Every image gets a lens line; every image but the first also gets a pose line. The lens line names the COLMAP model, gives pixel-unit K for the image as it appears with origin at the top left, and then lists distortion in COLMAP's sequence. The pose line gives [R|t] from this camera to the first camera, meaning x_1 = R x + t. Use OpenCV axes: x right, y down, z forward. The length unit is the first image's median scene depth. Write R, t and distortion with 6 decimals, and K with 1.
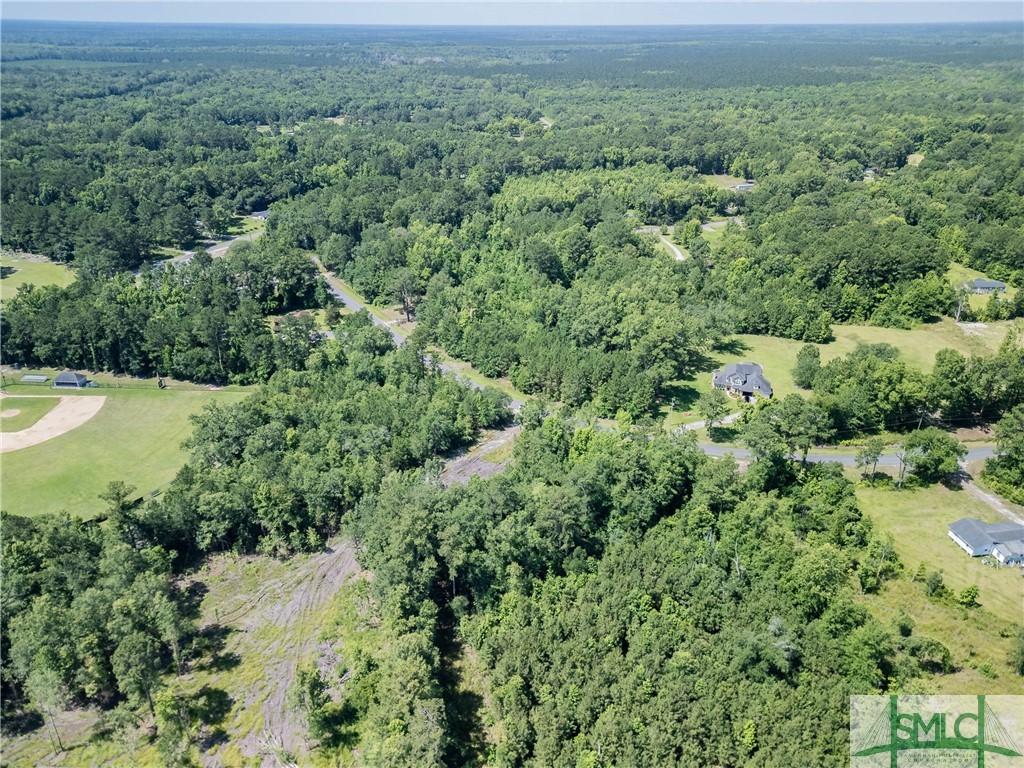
lens RADIAL K [[717.1, 0, 517.5], [0, 717.1, 385.6], [0, 0, 1]] dist [0.058388, -0.030524]
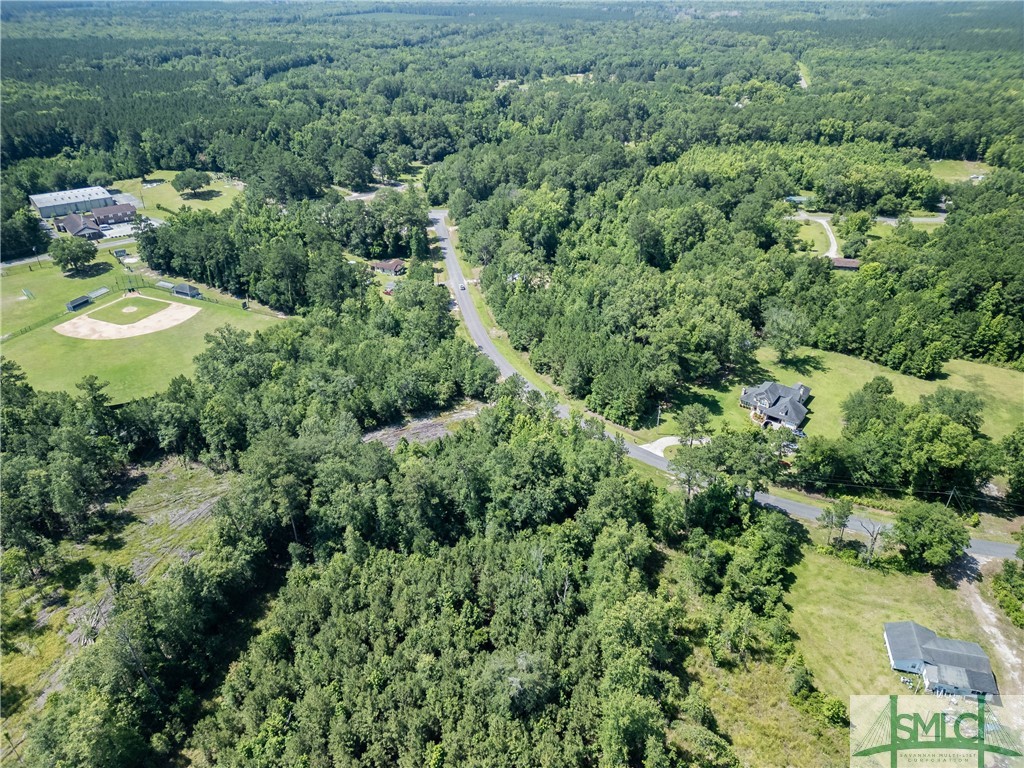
lens RADIAL K [[717.1, 0, 509.0], [0, 717.1, 386.6], [0, 0, 1]] dist [0.058388, -0.030524]
pose [[0.920779, 0.190139, -0.340607, 0.286759], [-0.172270, 0.981609, 0.082264, -0.039139], [0.349985, -0.017070, 0.936600, 0.071191]]
